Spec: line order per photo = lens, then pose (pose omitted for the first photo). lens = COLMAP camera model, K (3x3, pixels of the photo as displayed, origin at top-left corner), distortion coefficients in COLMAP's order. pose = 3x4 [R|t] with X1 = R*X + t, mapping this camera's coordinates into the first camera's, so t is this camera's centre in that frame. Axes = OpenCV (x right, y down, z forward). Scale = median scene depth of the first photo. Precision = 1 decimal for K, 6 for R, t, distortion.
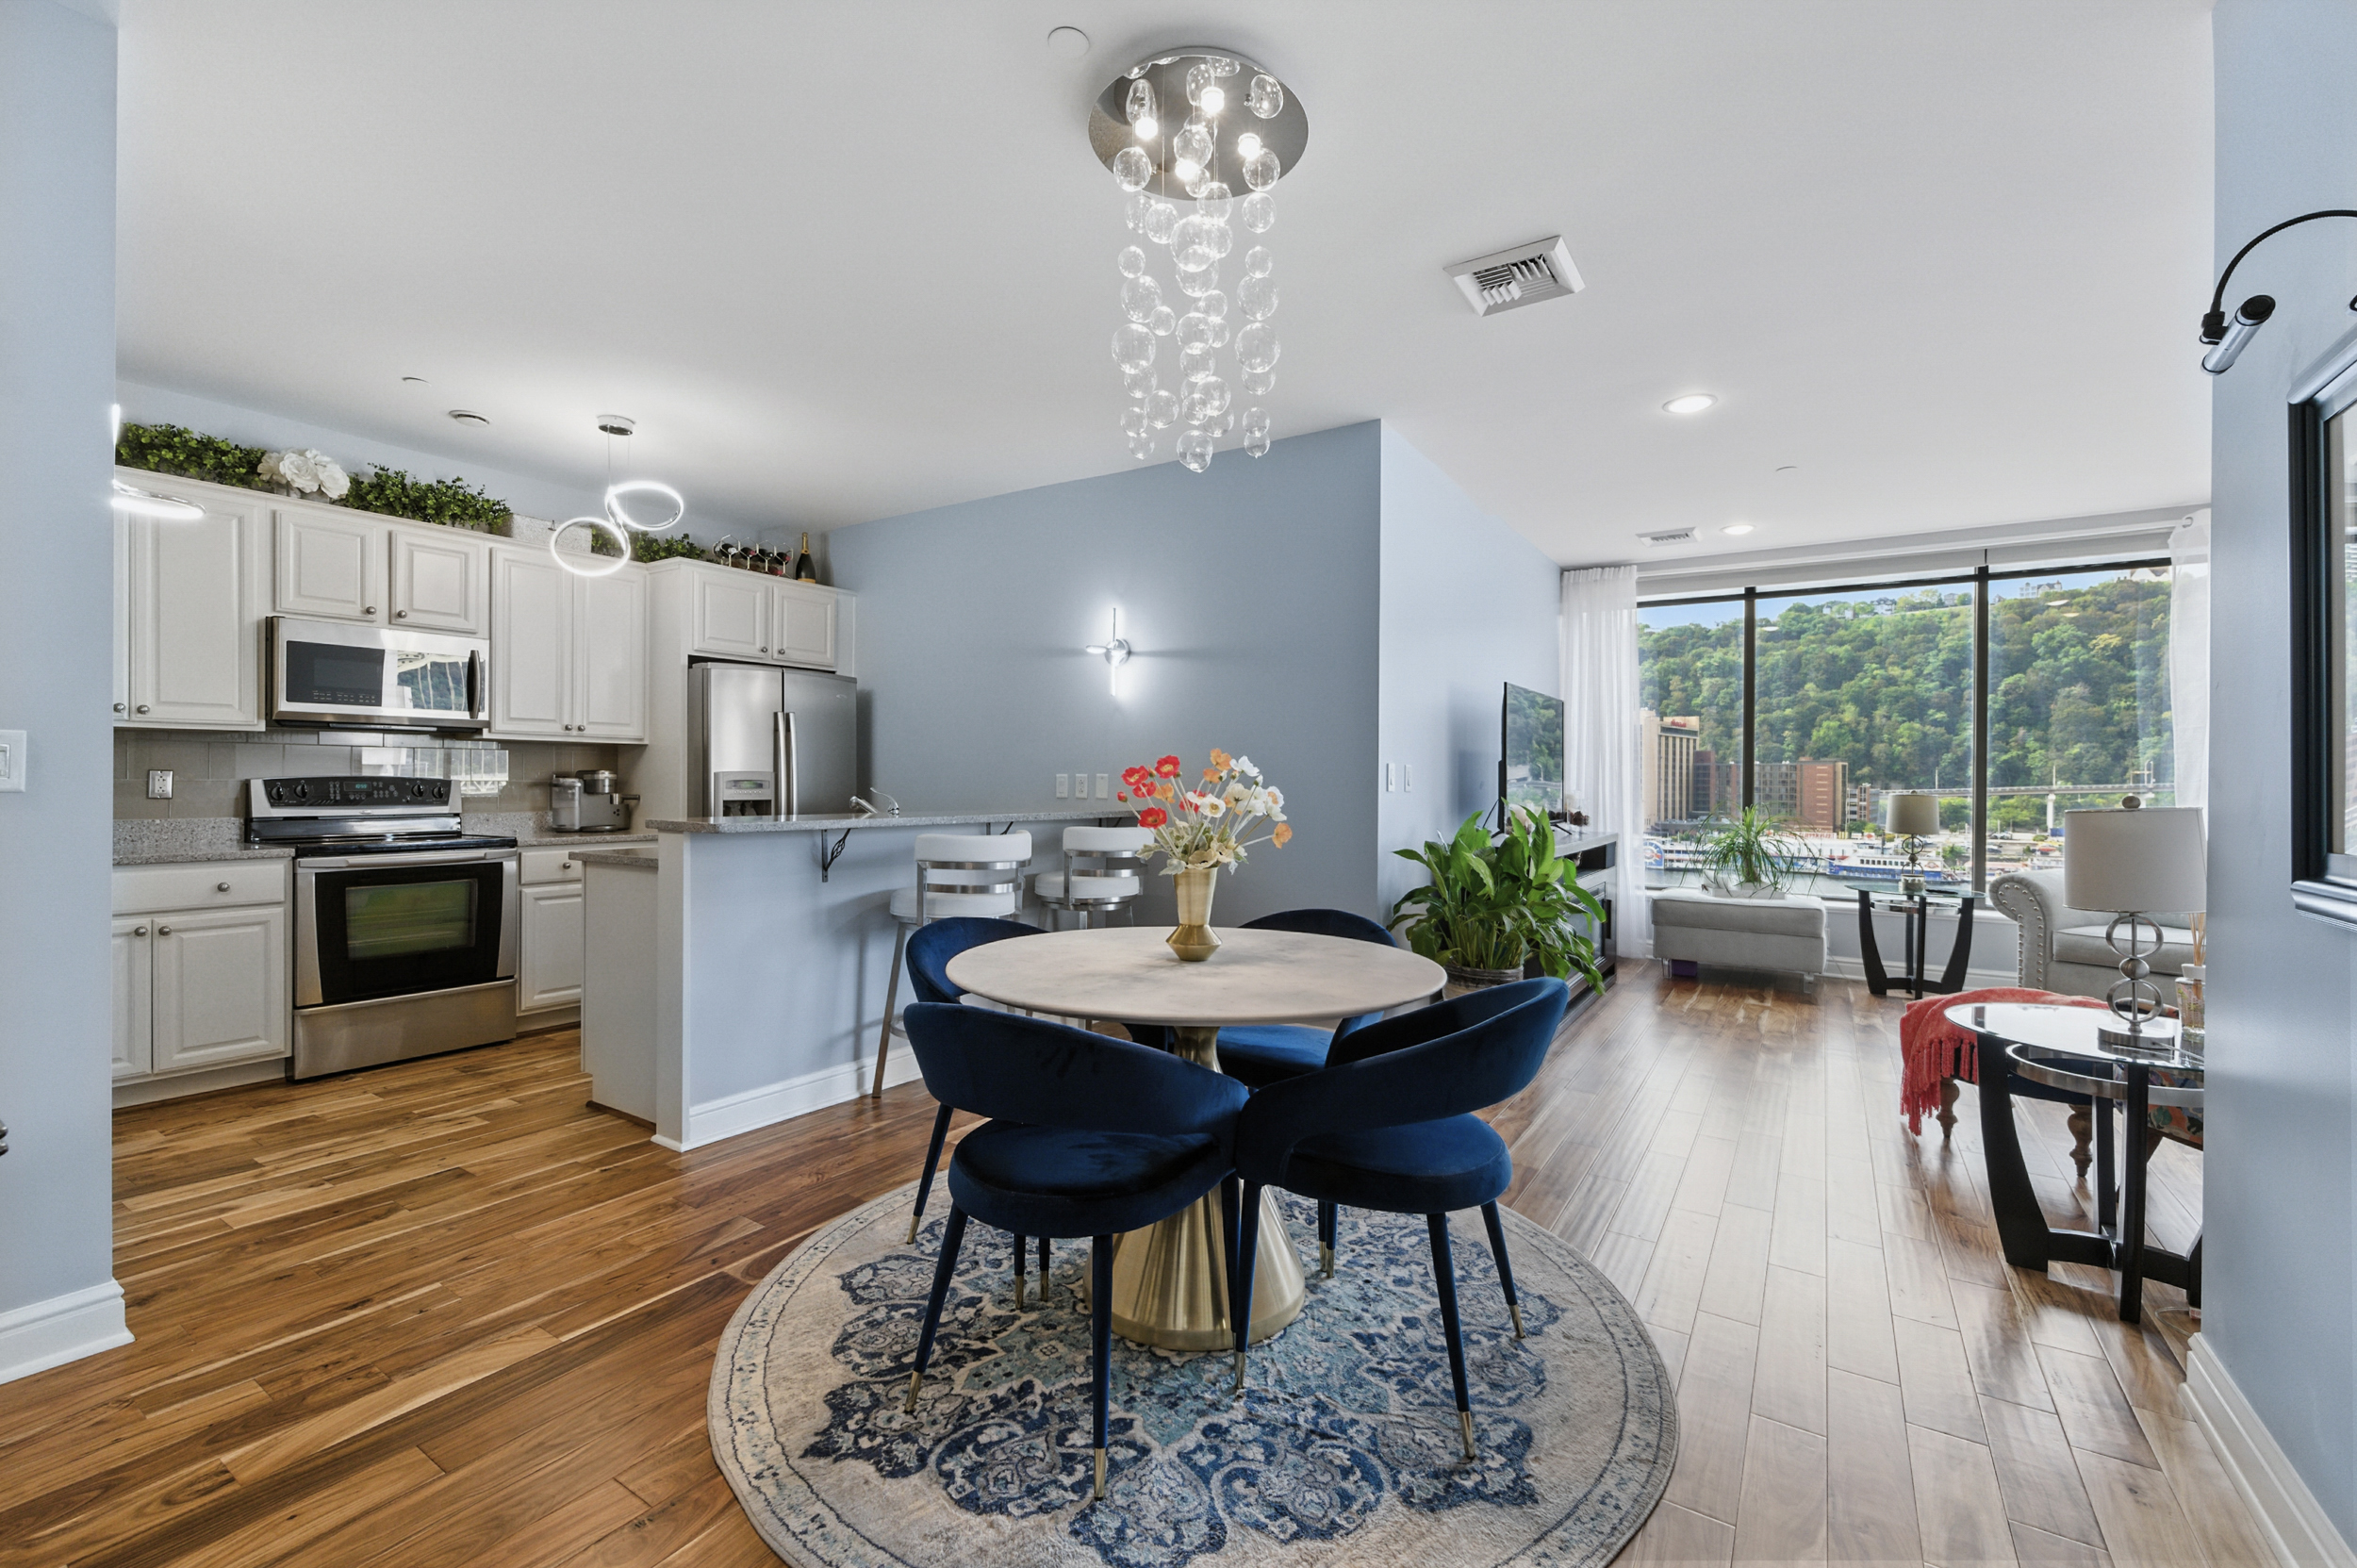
lens RADIAL K [[1005.3, 0, 1181.7], [0, 1005.3, 789.2], [0, 0, 1]] dist [-0.000226, -0.000940]
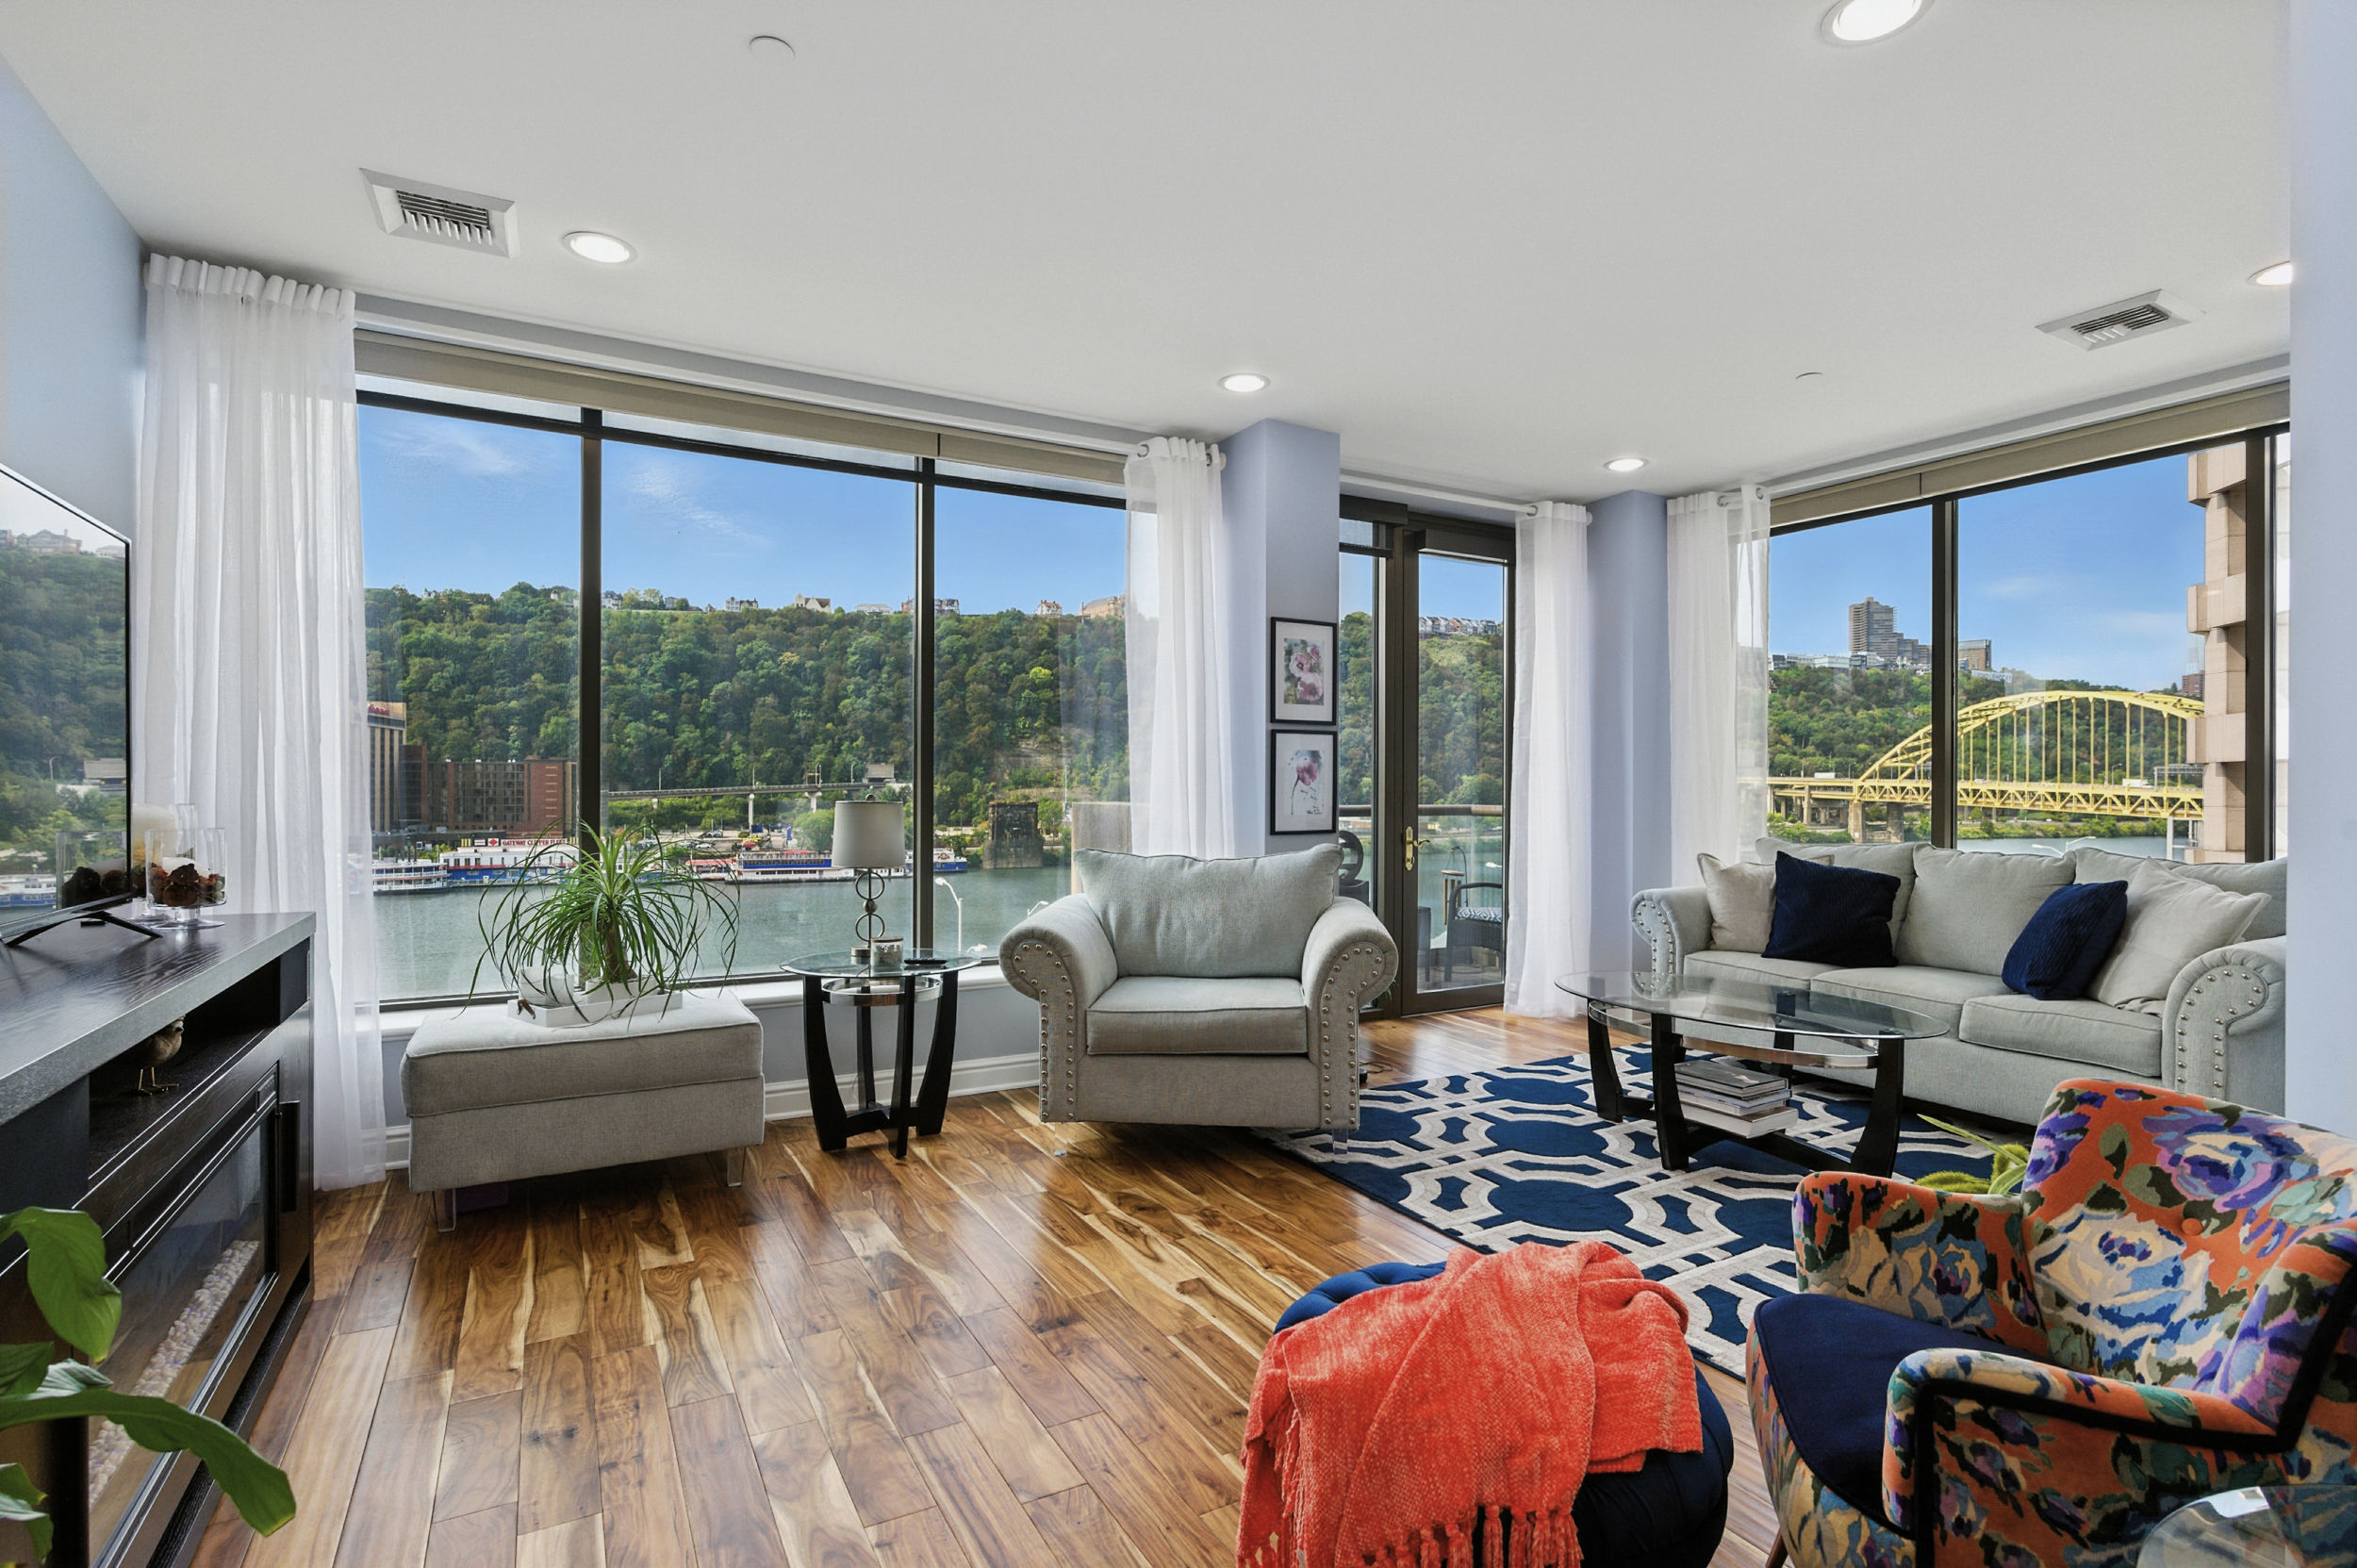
lens RADIAL K [[1115.1, 0, 1169.2], [0, 1115.1, 791.5], [0, 0, 1]] dist [-0.017320, 0.002289]
pose [[0.470508, -0.007894, 0.882360, 0.268113], [0.007764, 0.999958, 0.004806, -0.003622], [-0.882361, 0.004589, 0.470550, 0.635743]]
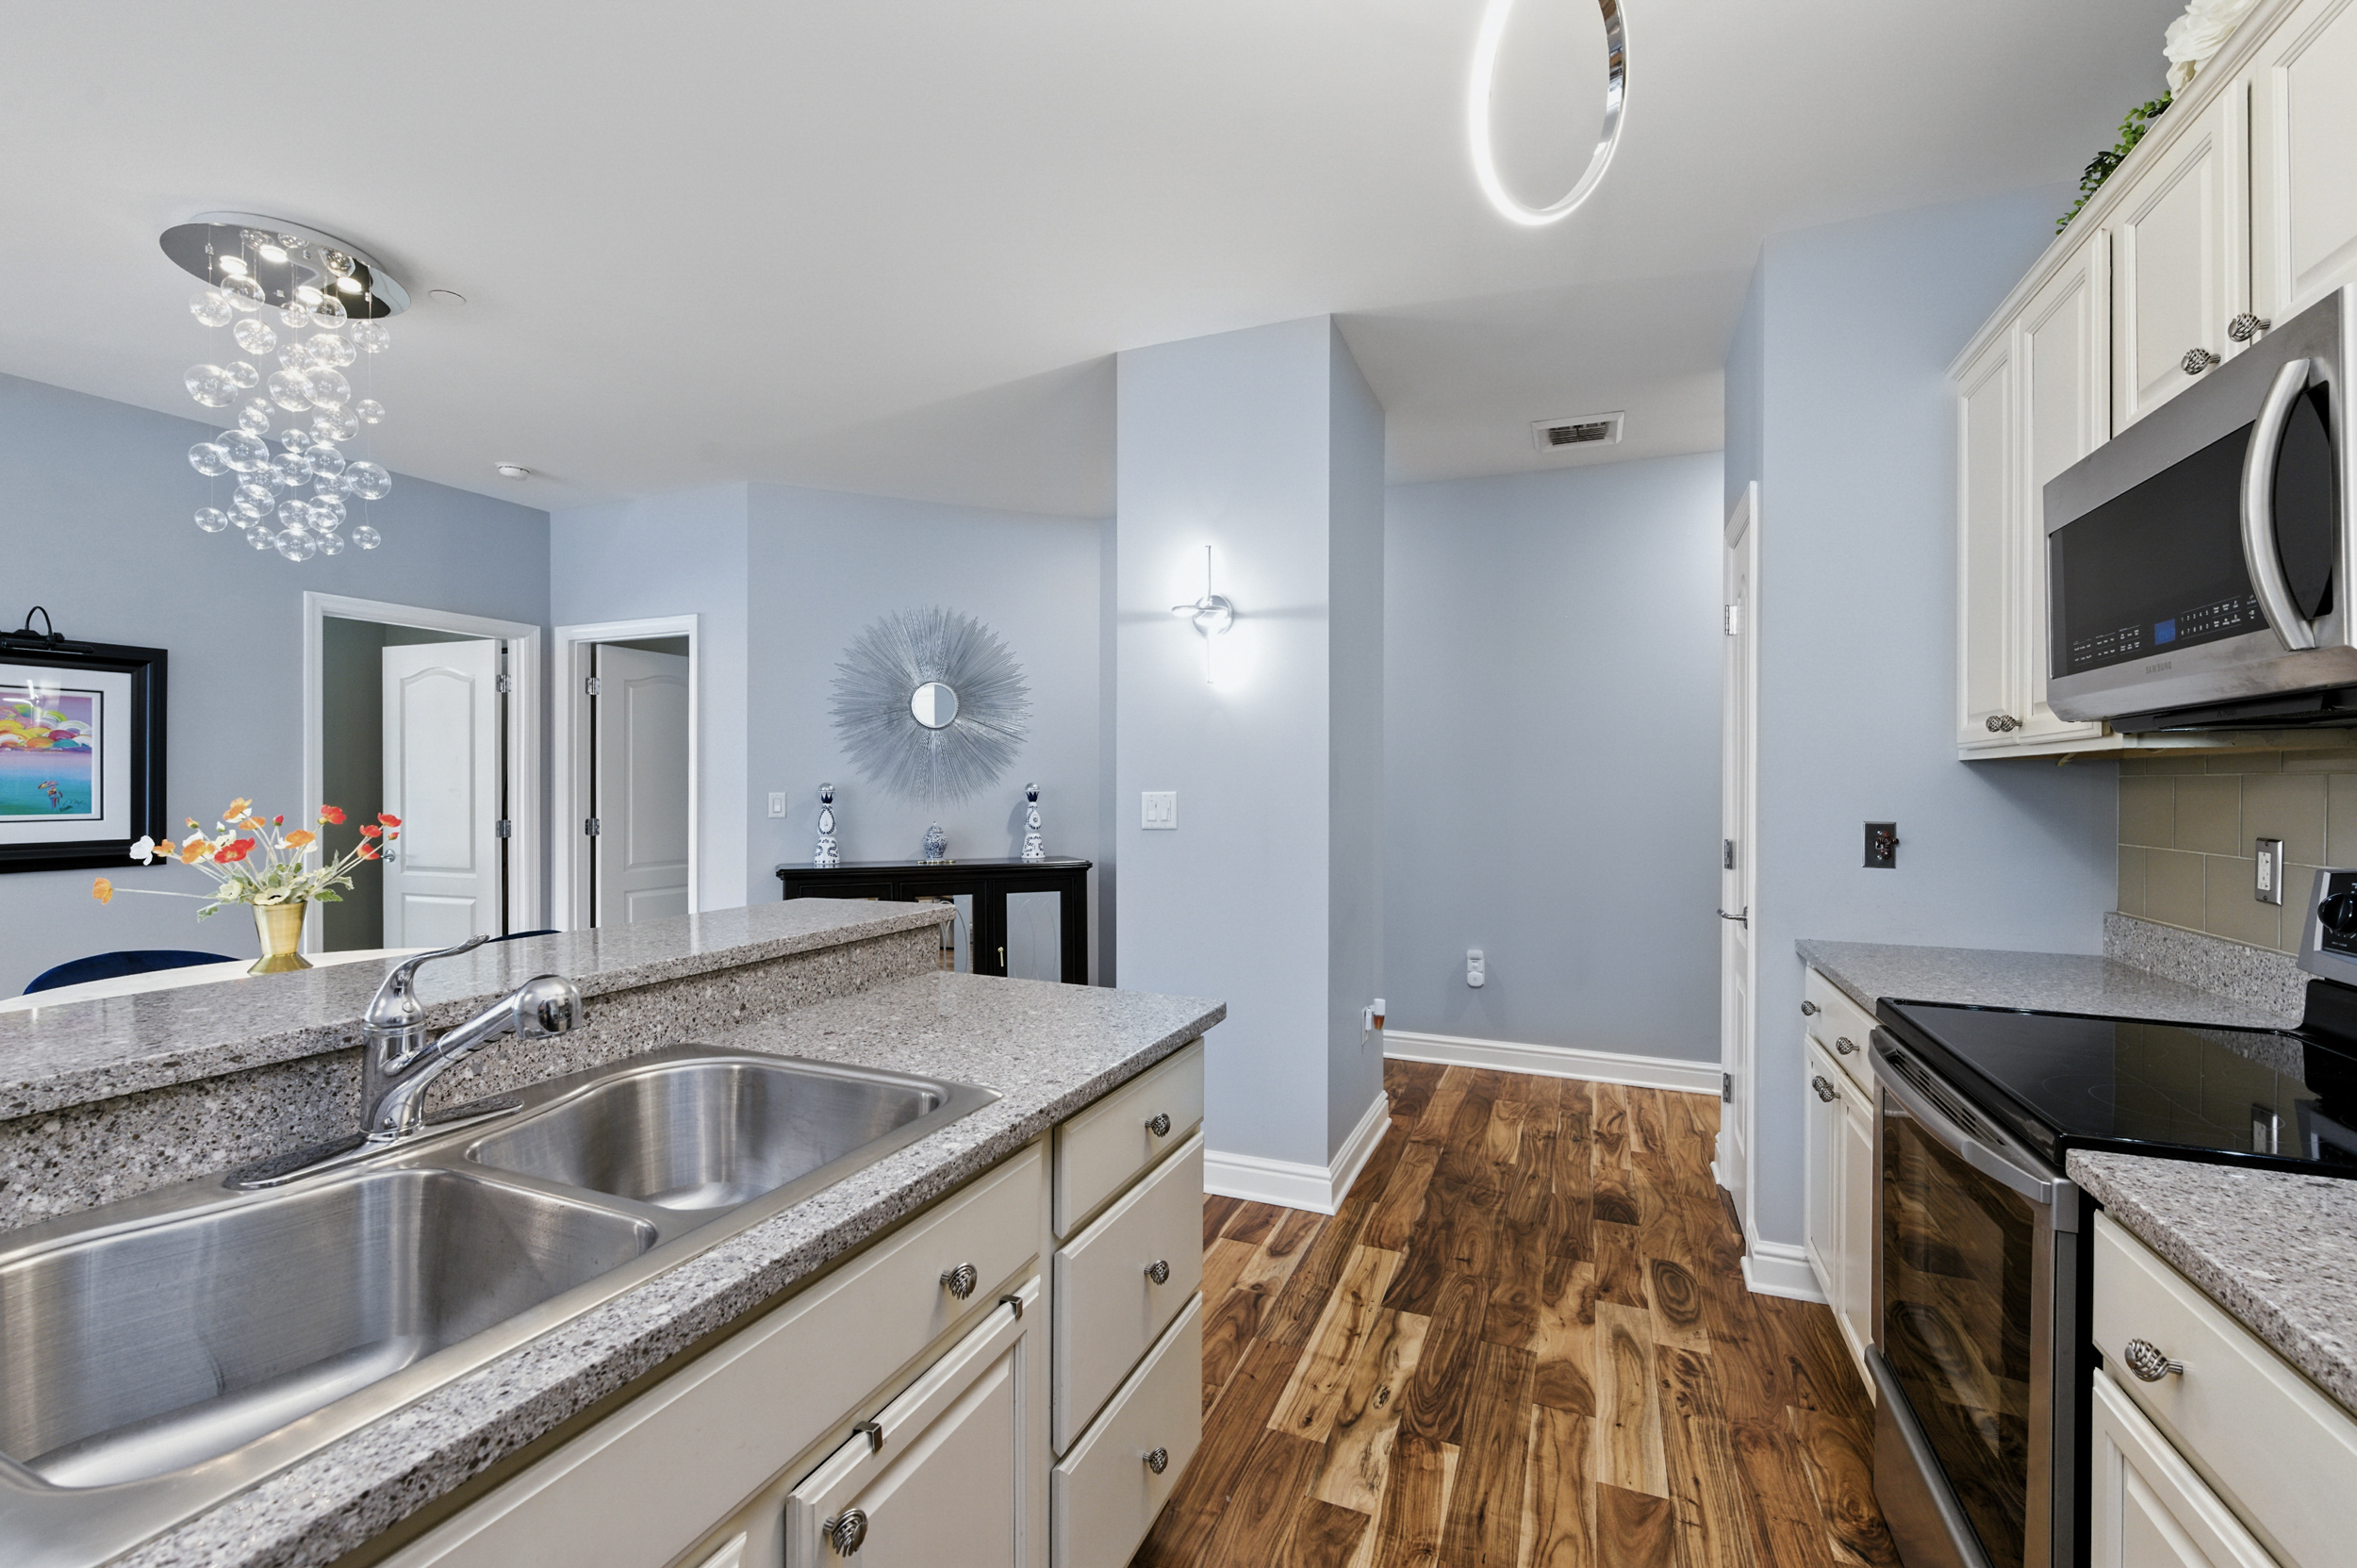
lens RADIAL K [[1005.3, 0, 1177.0], [0, 1005.3, 791.7], [0, 0, 1]] dist [-0.000226, -0.000940]
pose [[-0.981818, -0.005766, -0.189735, -0.382175], [-0.008980, 0.999830, 0.016084, -0.036528], [0.189610, 0.017496, -0.981704, 1.140706]]
